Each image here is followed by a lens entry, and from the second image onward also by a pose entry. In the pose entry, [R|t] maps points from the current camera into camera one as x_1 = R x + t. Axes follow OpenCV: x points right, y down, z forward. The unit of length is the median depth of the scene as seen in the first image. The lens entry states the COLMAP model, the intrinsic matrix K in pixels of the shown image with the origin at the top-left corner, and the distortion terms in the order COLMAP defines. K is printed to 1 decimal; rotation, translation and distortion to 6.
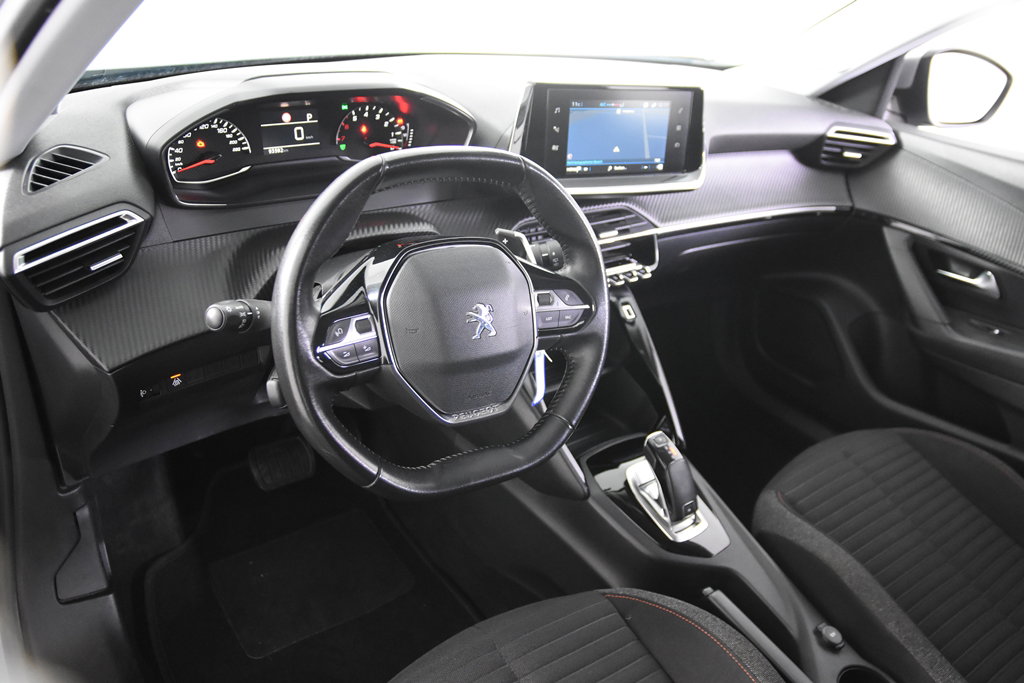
lens RADIAL K [[819.2, 0, 515.1], [0, 819.2, 346.2], [0, 0, 1]] dist [-0.079955, 0.031255]
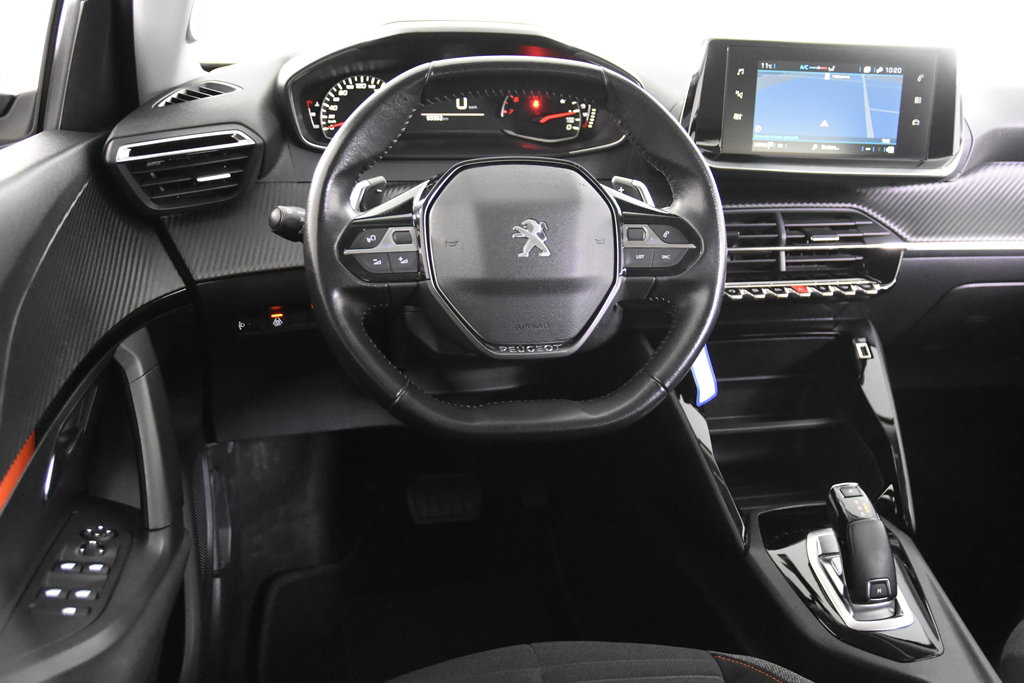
lens RADIAL K [[1025.0, 0, 524.5], [0, 1025.0, 348.1], [0, 0, 1]] dist [-0.010004, 0.000000]
pose [[0.908256, 0.068654, -0.412744, 0.301871], [-0.145481, 0.976716, -0.157673, 0.188684], [0.392309, 0.203254, 0.897096, 0.014038]]
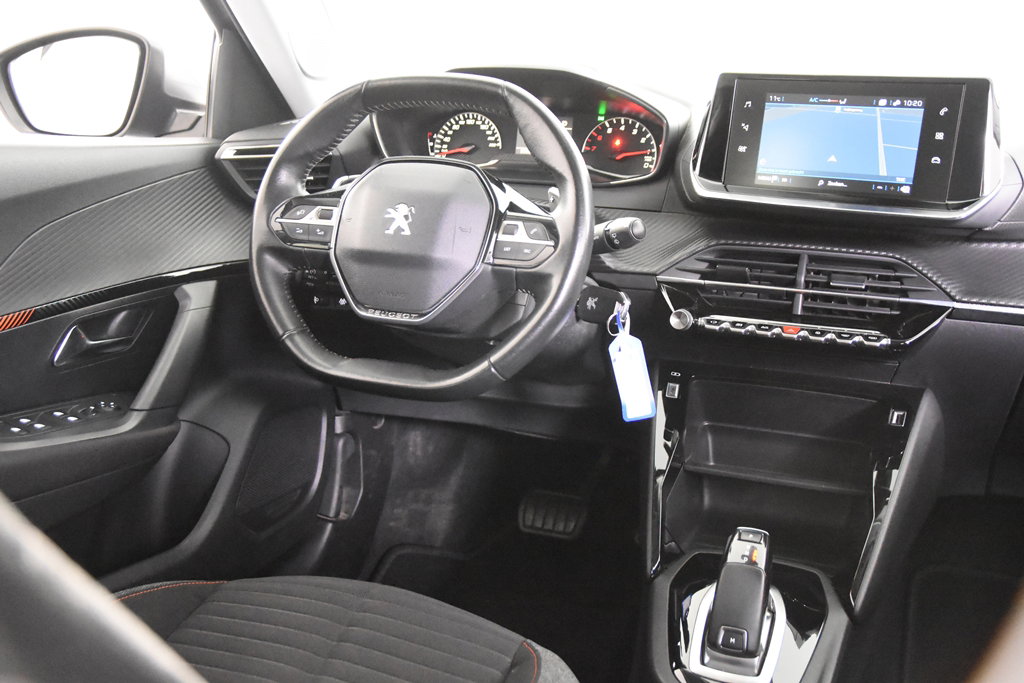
lens RADIAL K [[1025.0, 0, 516.0], [0, 1025.0, 351.3], [0, 0, 1]] dist [-0.010004, 0.000000]
pose [[0.535837, 0.122420, -0.835400, 0.827071], [-0.382097, 0.917476, -0.110635, 0.151683], [0.752915, 0.378486, 0.538393, 0.338780]]
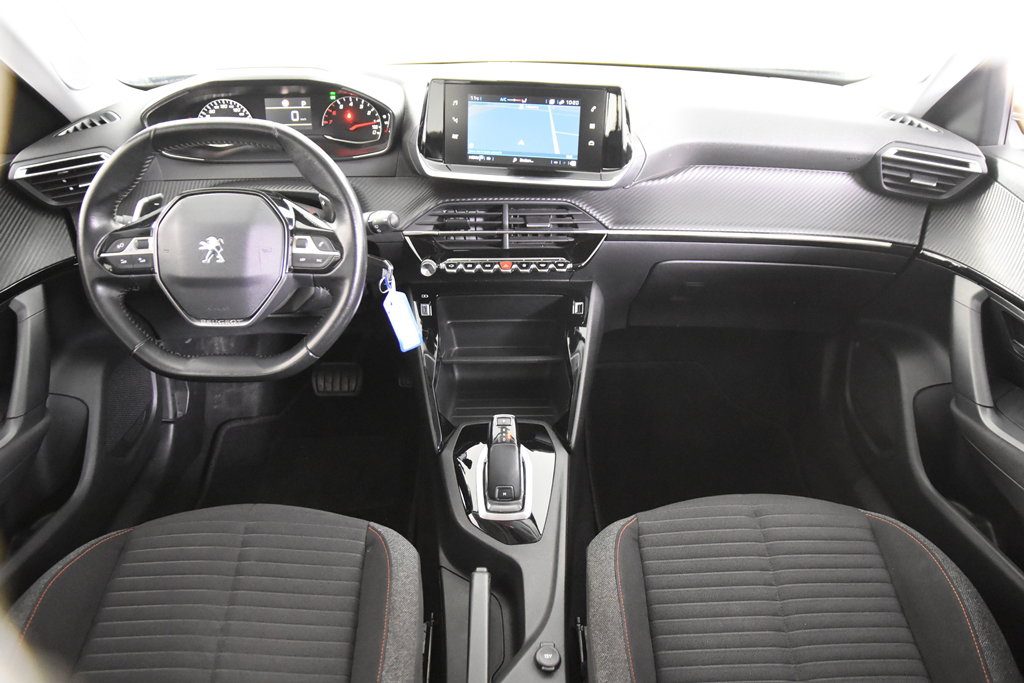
lens RADIAL K [[769.8, 0, 513.0], [0, 769.8, 339.5], [0, 0, 1]] dist [-0.109287, 0.077851]
pose [[0.803160, 0.198420, -0.561750, 0.758973], [-0.211836, 0.976402, 0.042010, -0.031799], [0.556830, 0.085258, 0.826240, 0.199878]]
